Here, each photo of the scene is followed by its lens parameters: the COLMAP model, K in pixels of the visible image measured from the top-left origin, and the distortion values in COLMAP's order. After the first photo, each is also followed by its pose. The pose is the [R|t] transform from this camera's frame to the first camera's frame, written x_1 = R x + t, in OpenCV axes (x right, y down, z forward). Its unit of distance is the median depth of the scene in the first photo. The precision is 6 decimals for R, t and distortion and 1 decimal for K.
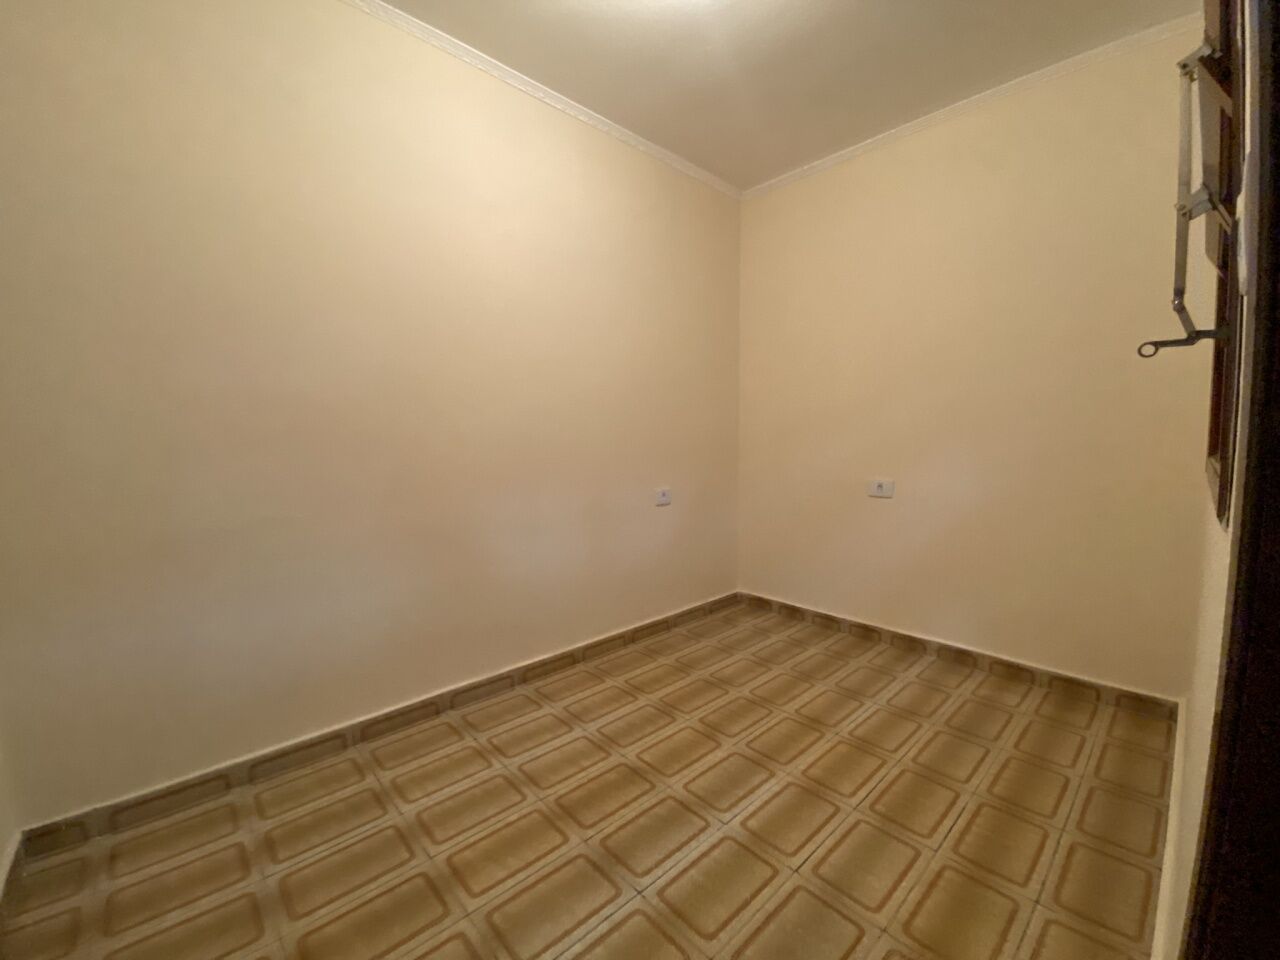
lens RADIAL K [[529.5, 0, 633.8], [0, 529.5, 480.3], [0, 0, 1]] dist [0.000415, -0.011916]
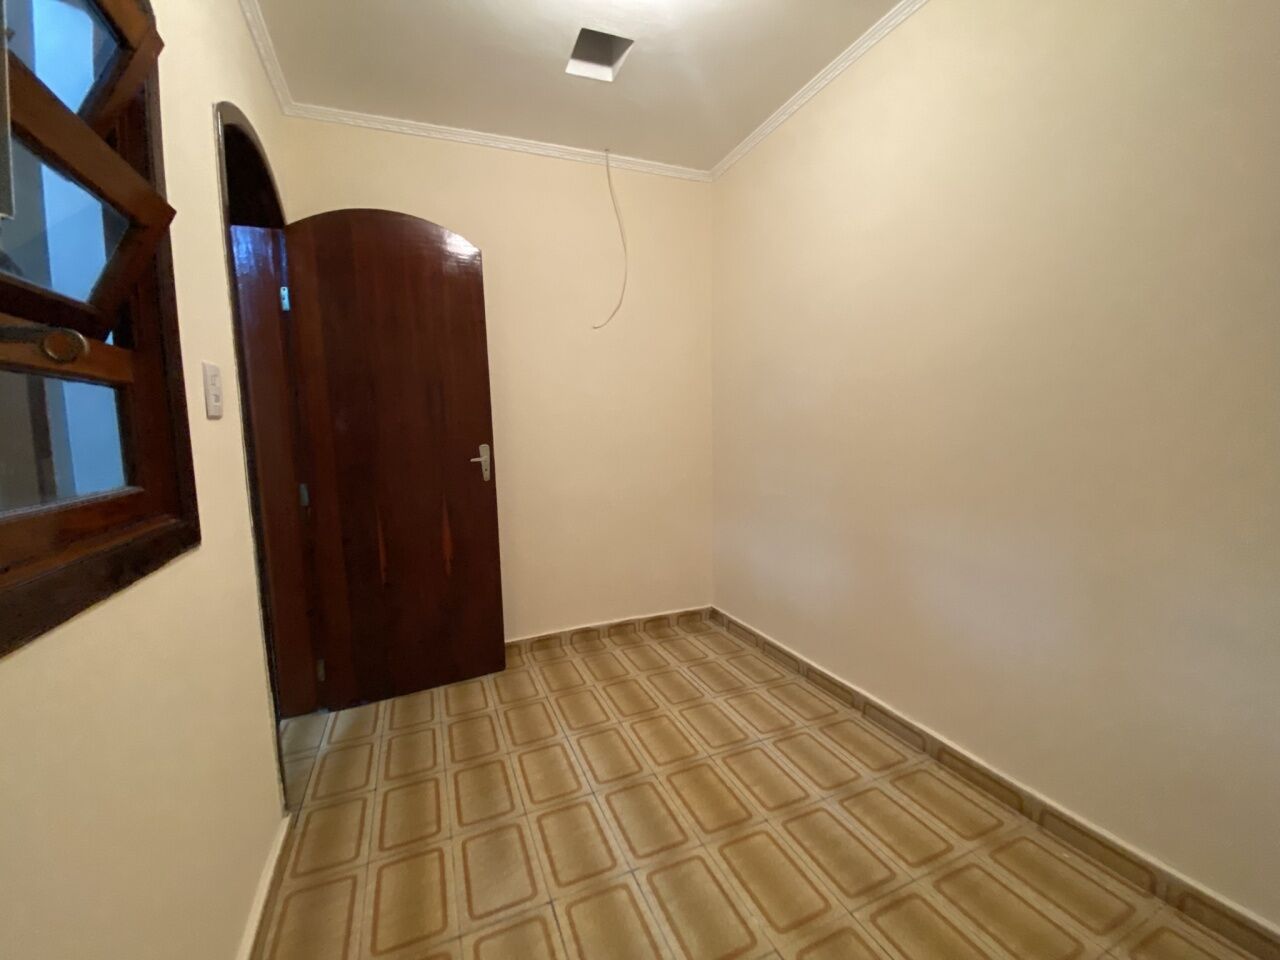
lens RADIAL K [[515.3, 0, 648.1], [0, 515.3, 489.3], [0, 0, 1]] dist [-0.019933, -0.002853]
pose [[-0.322340, 0.132544, -0.937299, 0.906315], [-0.057076, 0.985626, 0.159006, -0.177007], [0.944902, 0.104752, -0.310141, 1.197126]]
